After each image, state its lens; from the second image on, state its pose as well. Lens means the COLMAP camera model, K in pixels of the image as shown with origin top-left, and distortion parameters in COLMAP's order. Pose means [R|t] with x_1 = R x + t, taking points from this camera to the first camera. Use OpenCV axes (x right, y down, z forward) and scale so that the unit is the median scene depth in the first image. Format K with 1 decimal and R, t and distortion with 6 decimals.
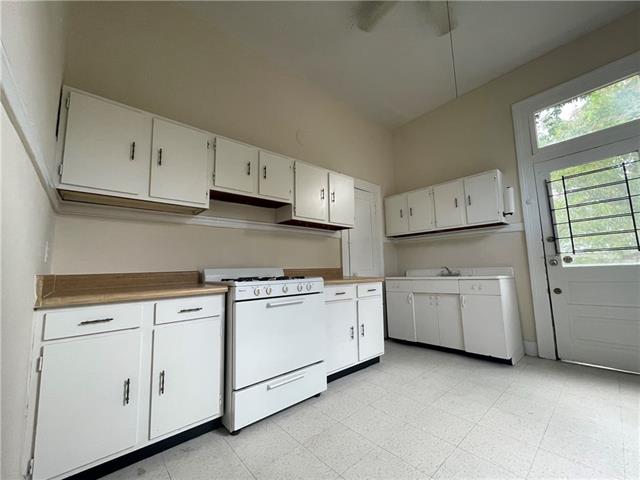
lens RADIAL K [[258.1, 0, 320.0], [0, 258.1, 240.0], [0, 0, 1]] dist [-0.000521, -0.000225]
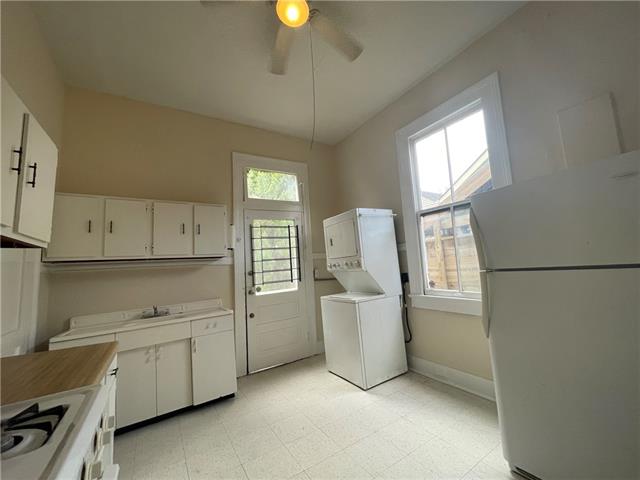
lens RADIAL K [[258.1, 0, 320.0], [0, 258.1, 240.0], [0, 0, 1]] dist [-0.000521, -0.000225]
pose [[0.158672, 0.121516, 0.979825, -0.274089], [-0.048751, 0.992151, -0.115150, -0.034158], [-0.986127, -0.029496, 0.163350, 0.464184]]
